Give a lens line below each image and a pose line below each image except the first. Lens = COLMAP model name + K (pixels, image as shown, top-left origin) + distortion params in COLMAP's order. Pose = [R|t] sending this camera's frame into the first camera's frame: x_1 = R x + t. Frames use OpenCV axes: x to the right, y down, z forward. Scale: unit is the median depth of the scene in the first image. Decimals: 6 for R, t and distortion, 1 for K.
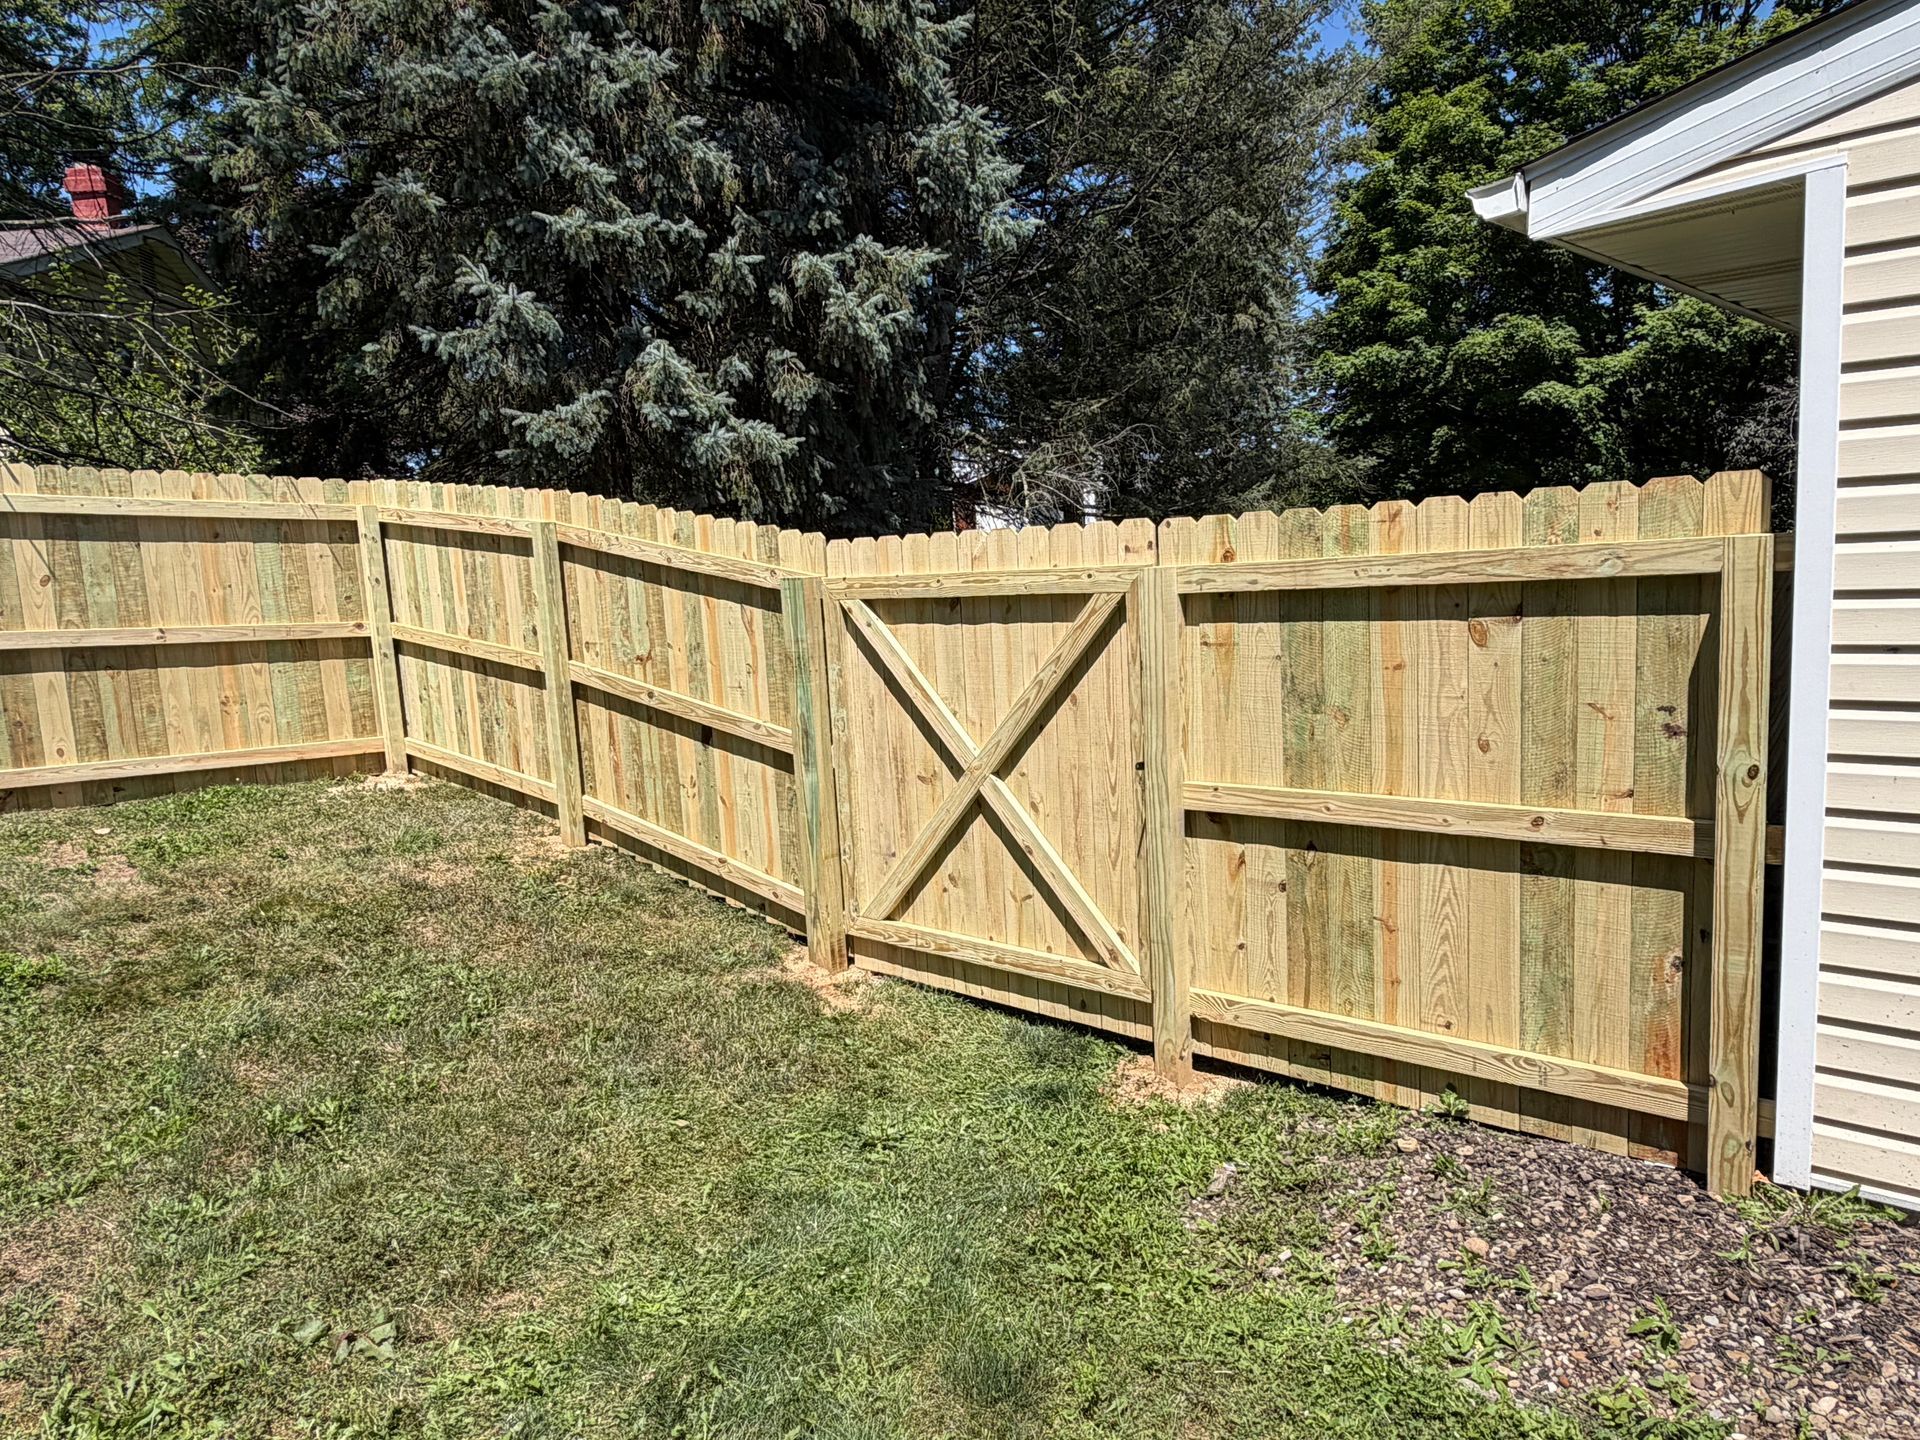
lens RADIAL K [[1330.4, 0, 932.7], [0, 1330.4, 720.2], [0, 0, 1]] dist [-0.005231, 0.006783]
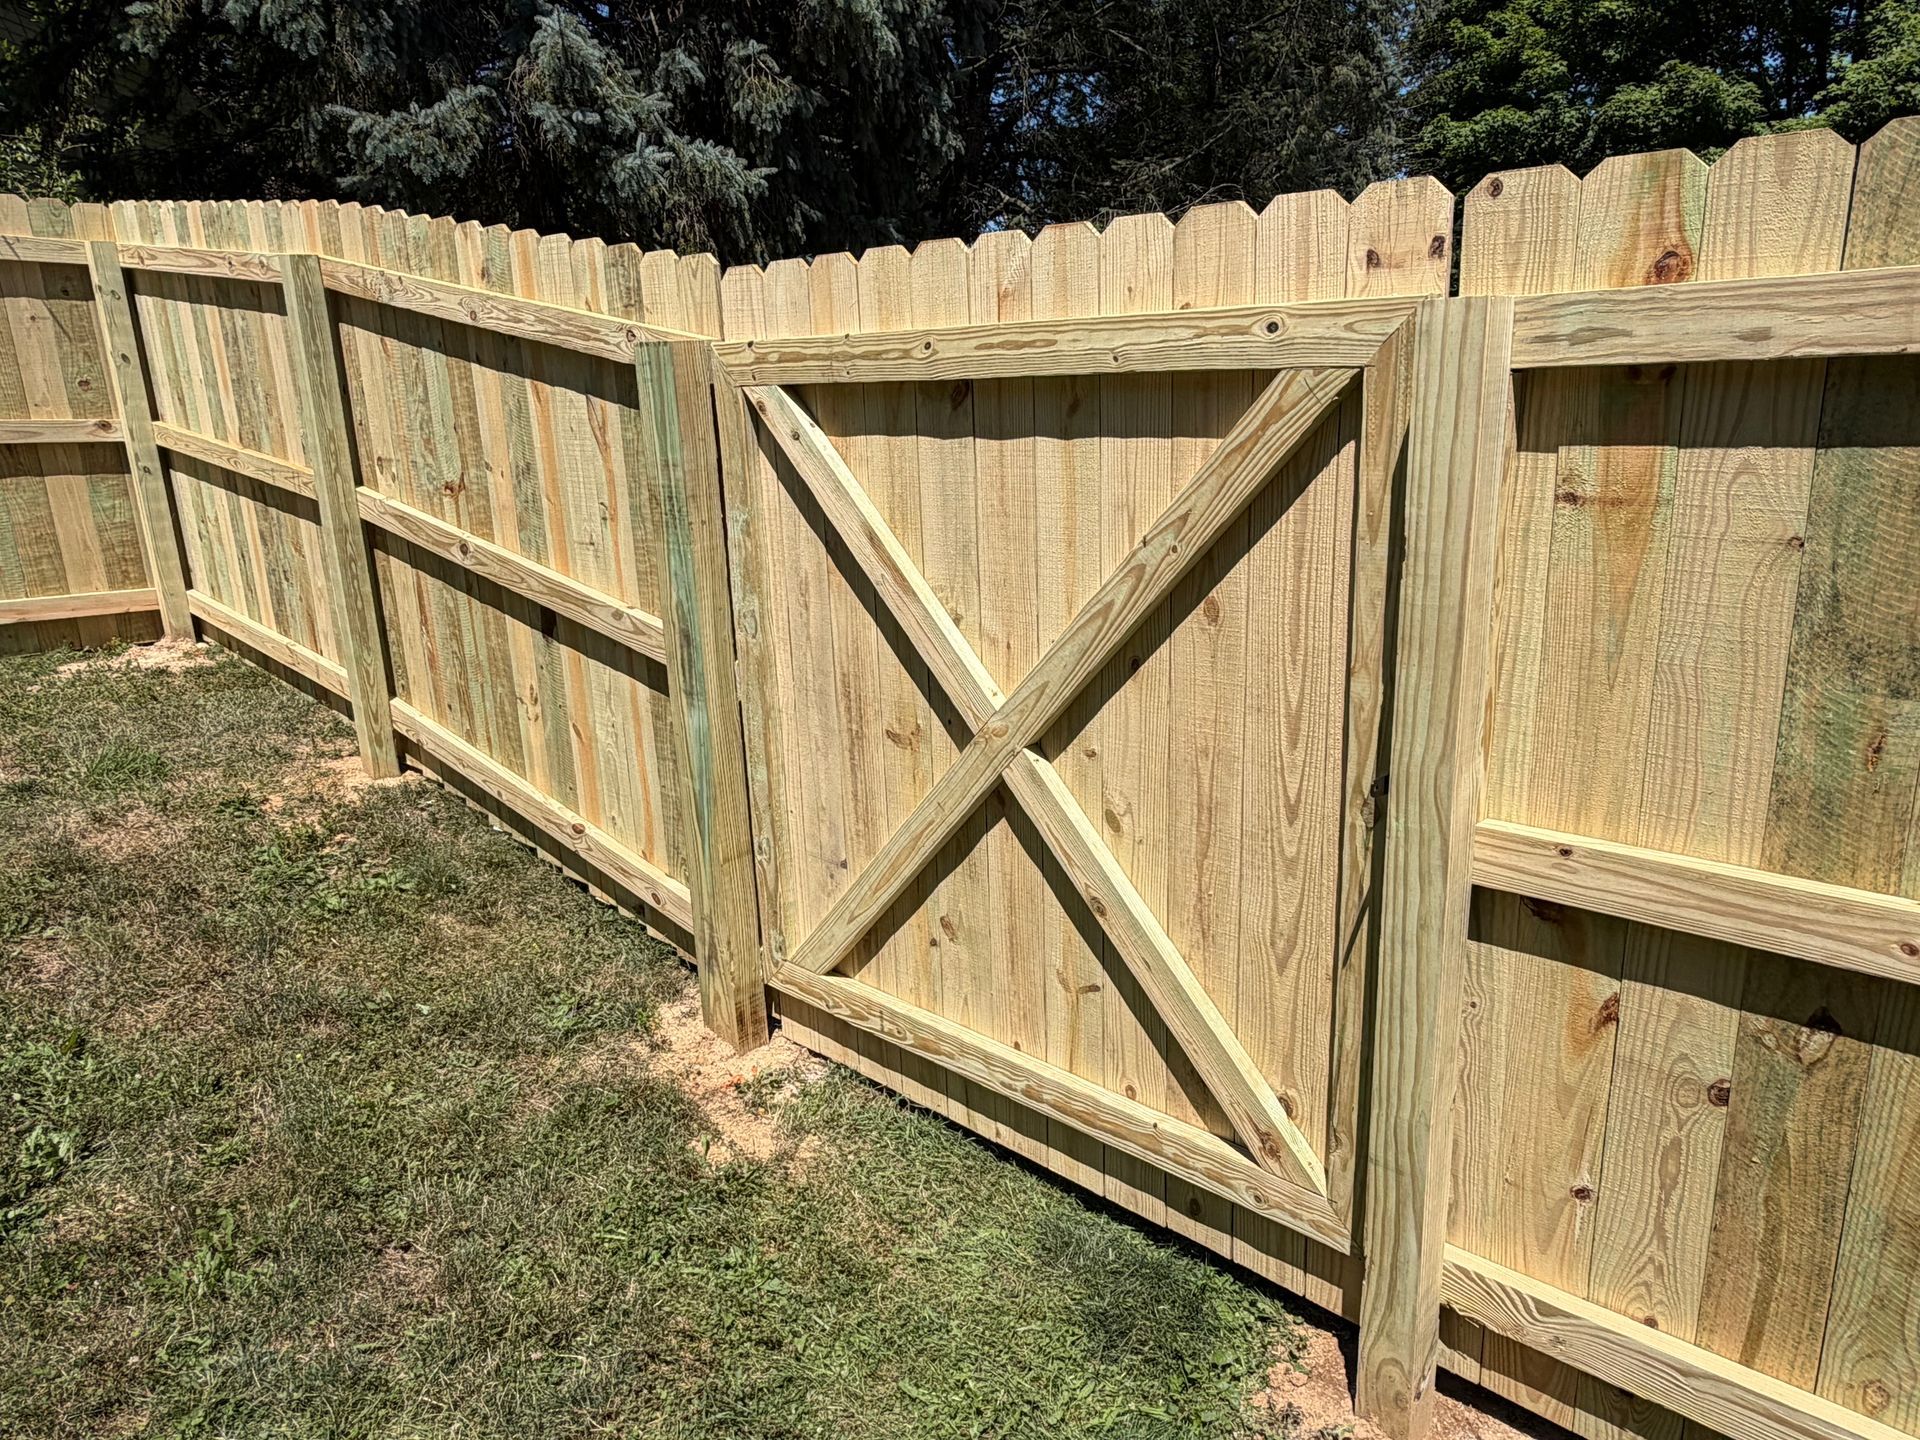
lens RADIAL K [[1330.4, 0, 938.5], [0, 1330.4, 725.8], [0, 0, 1]] dist [-0.005231, 0.006783]
pose [[0.999588, 0.022288, -0.018110, 0.019657], [-0.019538, 0.989963, 0.139969, -0.035516], [0.021048, -0.139557, 0.989990, 0.498681]]
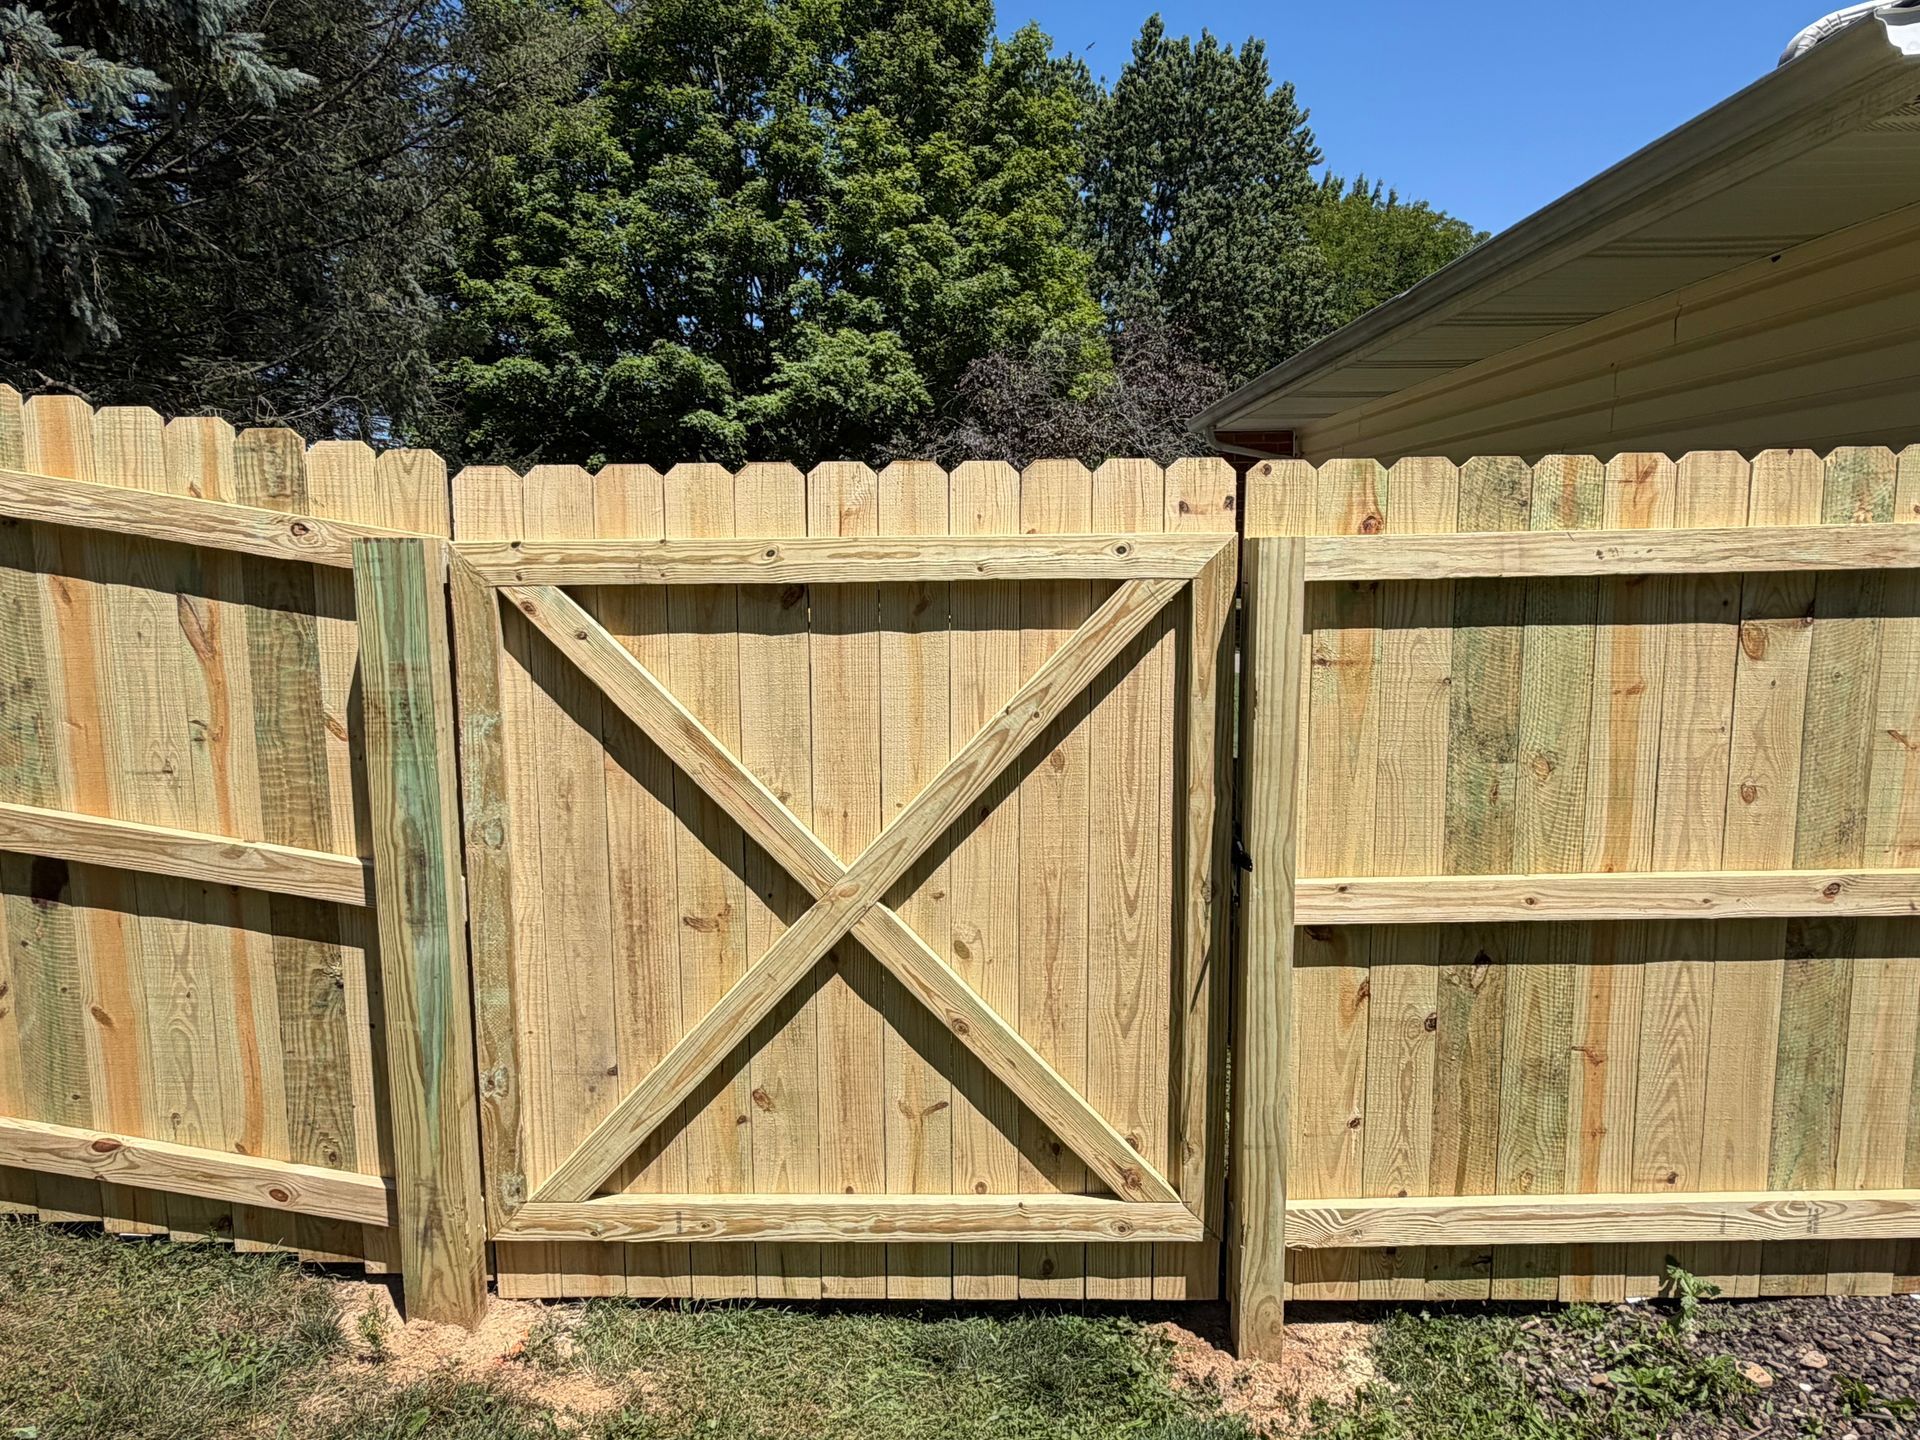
lens RADIAL K [[1330.4, 0, 962.4], [0, 1330.4, 721.5], [0, 0, 1]] dist [-0.005231, 0.006783]
pose [[0.741042, -0.034196, 0.670588, -0.295733], [0.053031, 0.998563, -0.007682, -0.028255], [-0.669362, 0.041255, 0.741790, 0.545933]]
